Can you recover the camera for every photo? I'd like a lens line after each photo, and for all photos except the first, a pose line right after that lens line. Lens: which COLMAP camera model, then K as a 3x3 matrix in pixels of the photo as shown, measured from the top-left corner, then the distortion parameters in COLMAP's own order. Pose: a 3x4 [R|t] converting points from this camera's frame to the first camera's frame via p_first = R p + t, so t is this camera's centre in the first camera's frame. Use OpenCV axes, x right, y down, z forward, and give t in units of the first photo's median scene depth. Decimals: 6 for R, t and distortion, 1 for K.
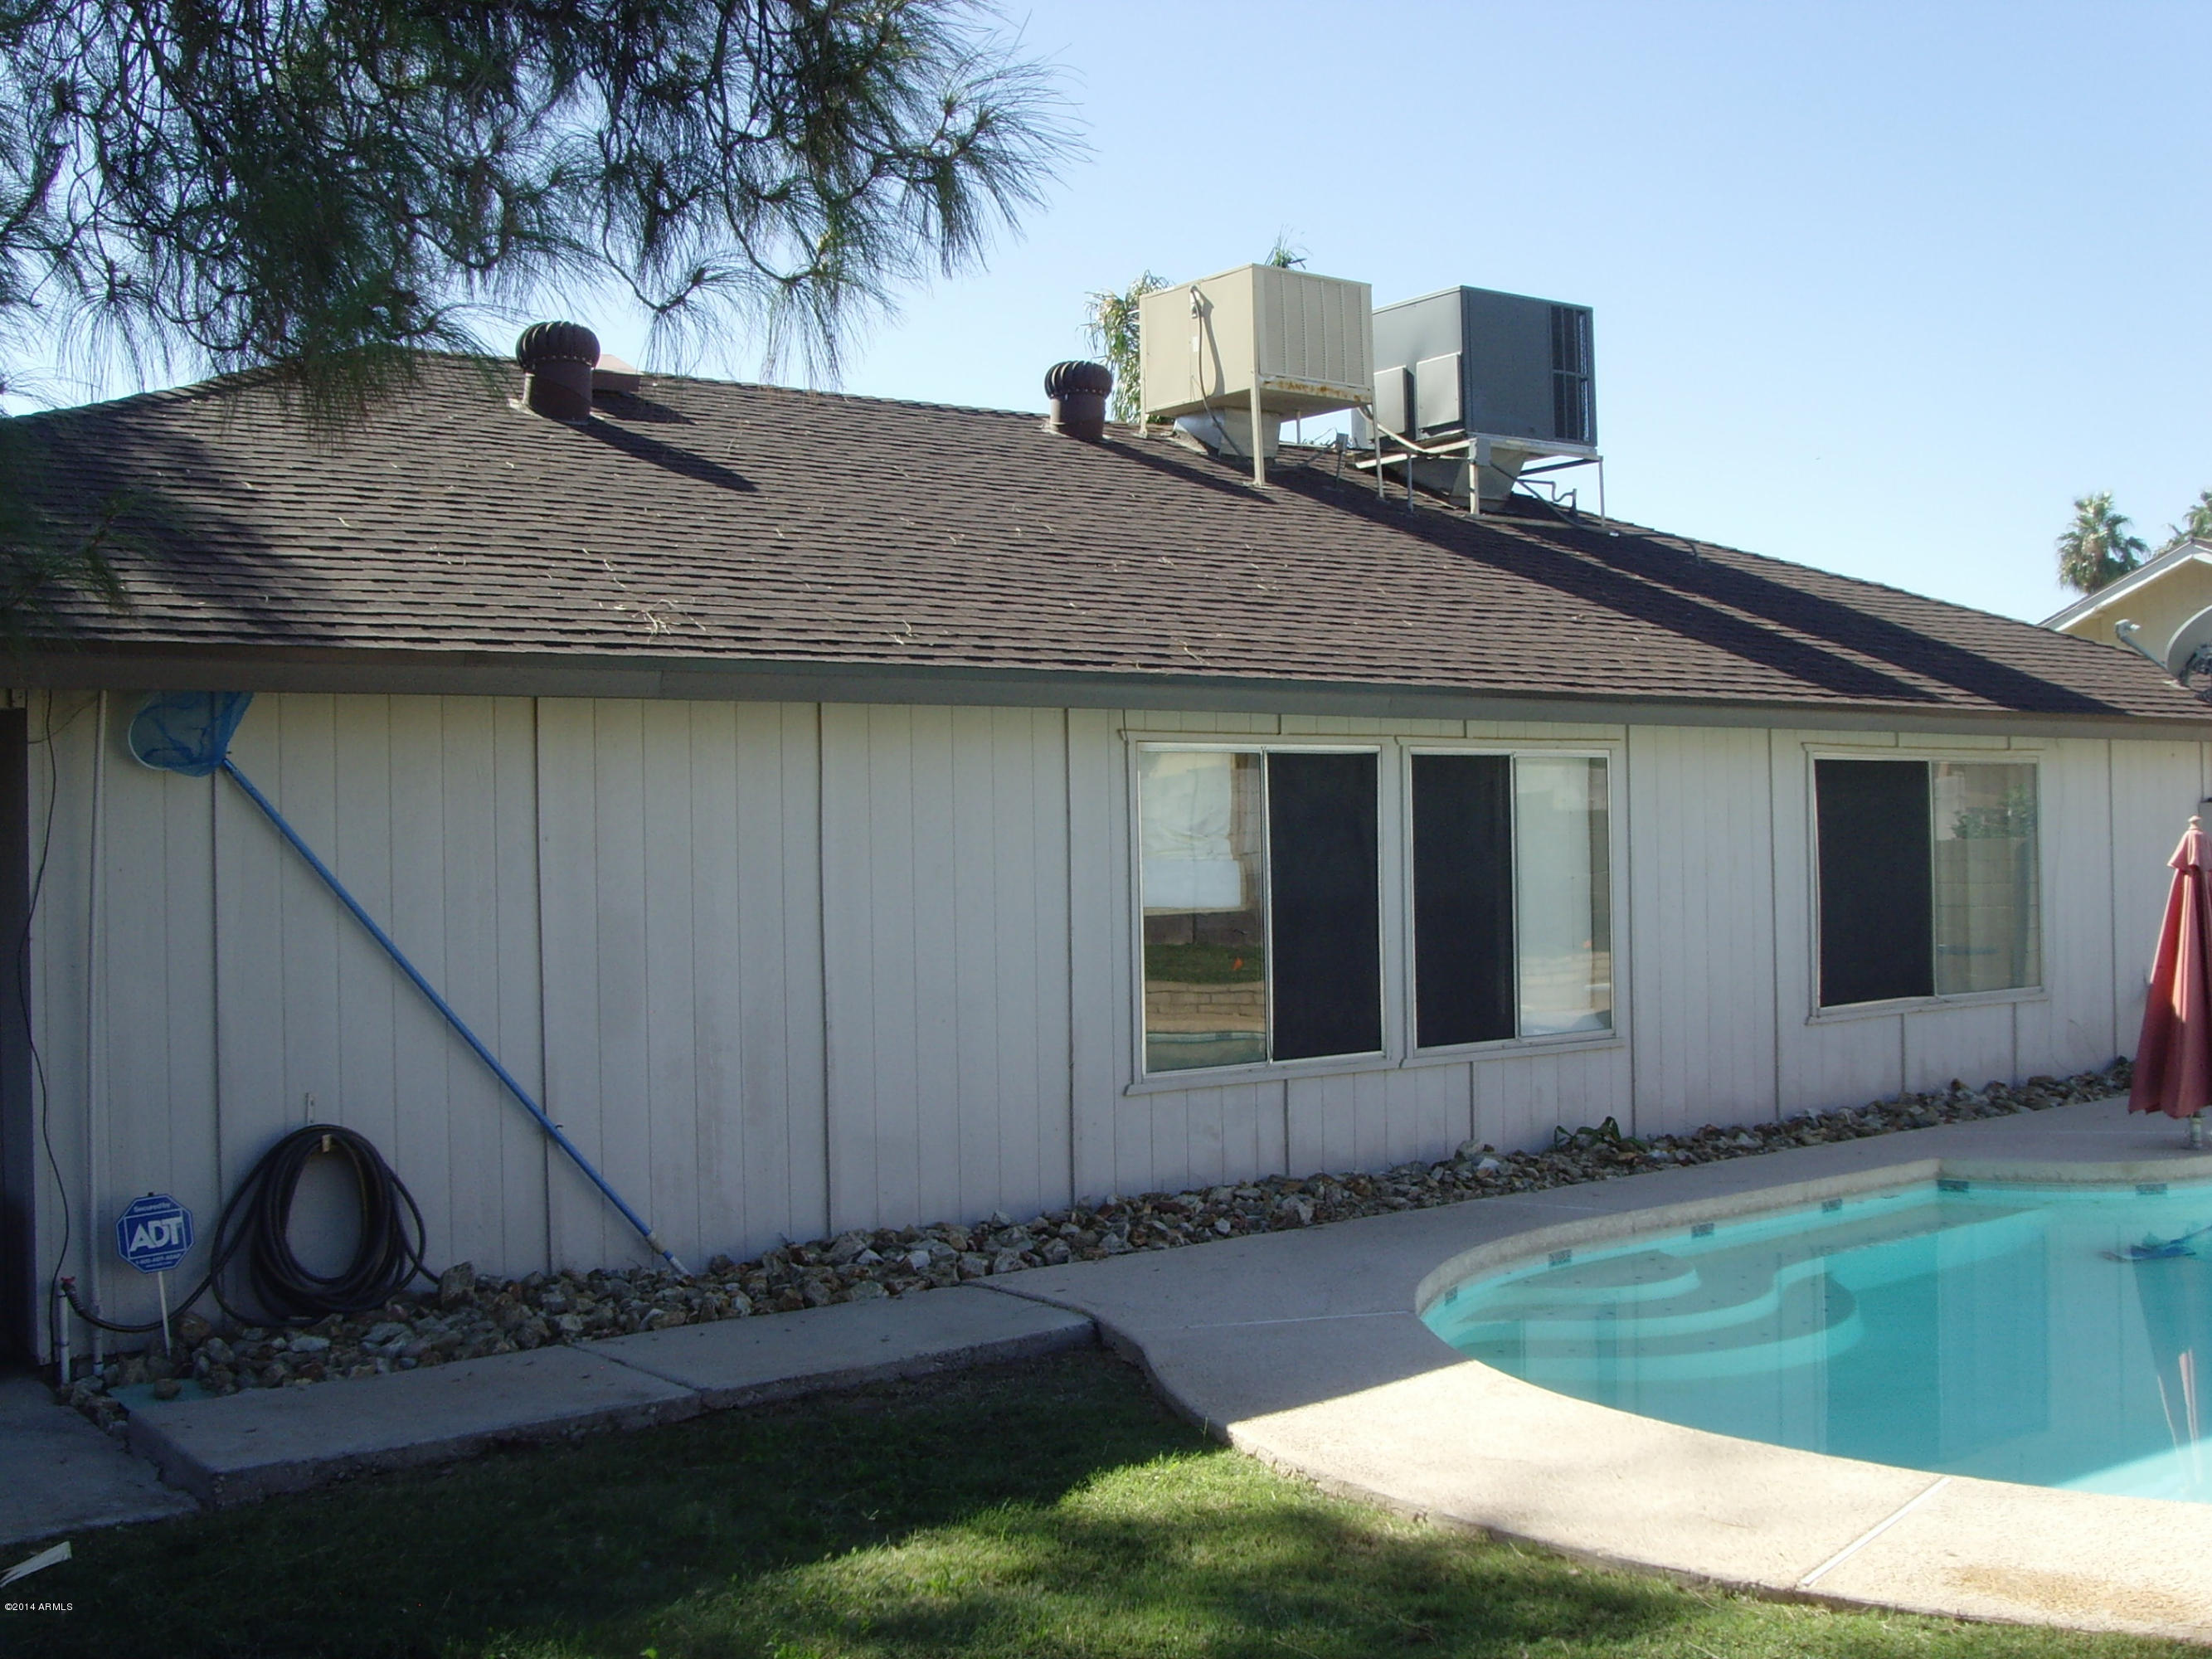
lens RADIAL K [[2514.3, 0, 1137.0], [0, 2514.3, 822.2], [0, 0, 1]] dist [-0.219731, 0.278307]
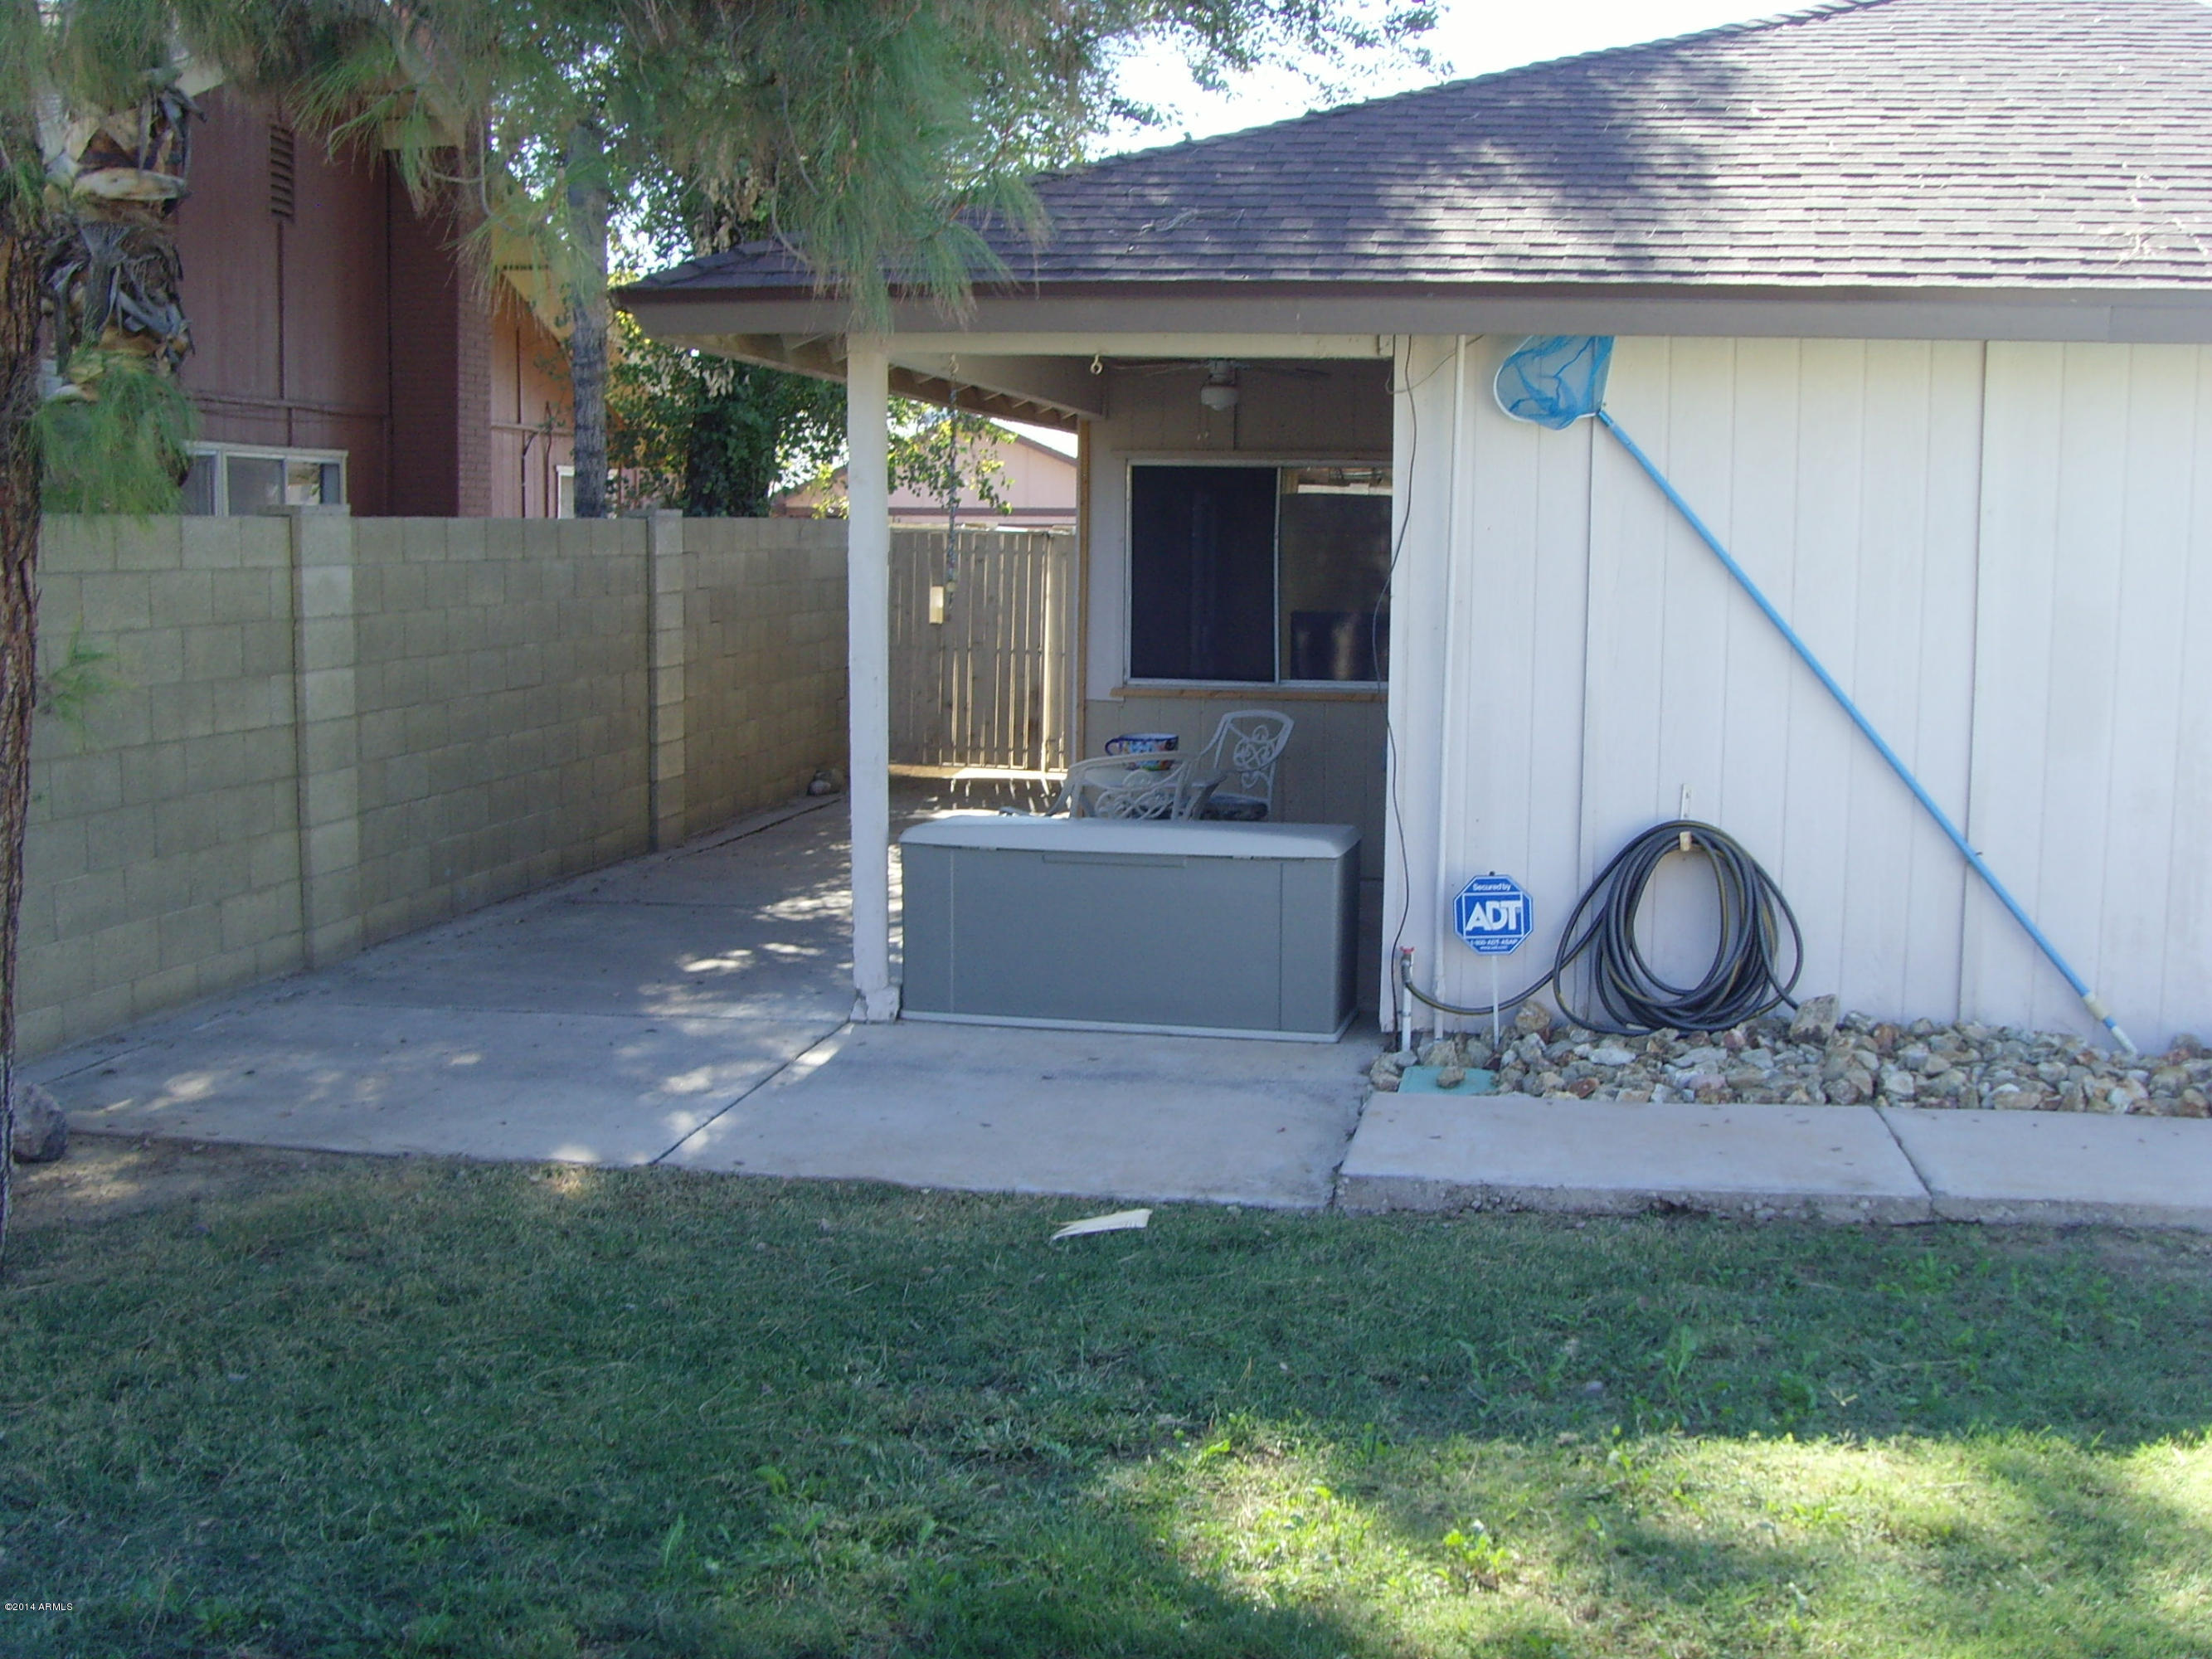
lens RADIAL K [[2514.3, 0, 1137.0], [0, 2514.3, 822.2], [0, 0, 1]] dist [-0.219731, 0.278307]
pose [[0.655051, 0.117239, -0.746434, 0.229145], [-0.015834, 0.989802, 0.141569, -0.002470], [0.755419, -0.080915, 0.650227, 0.265568]]
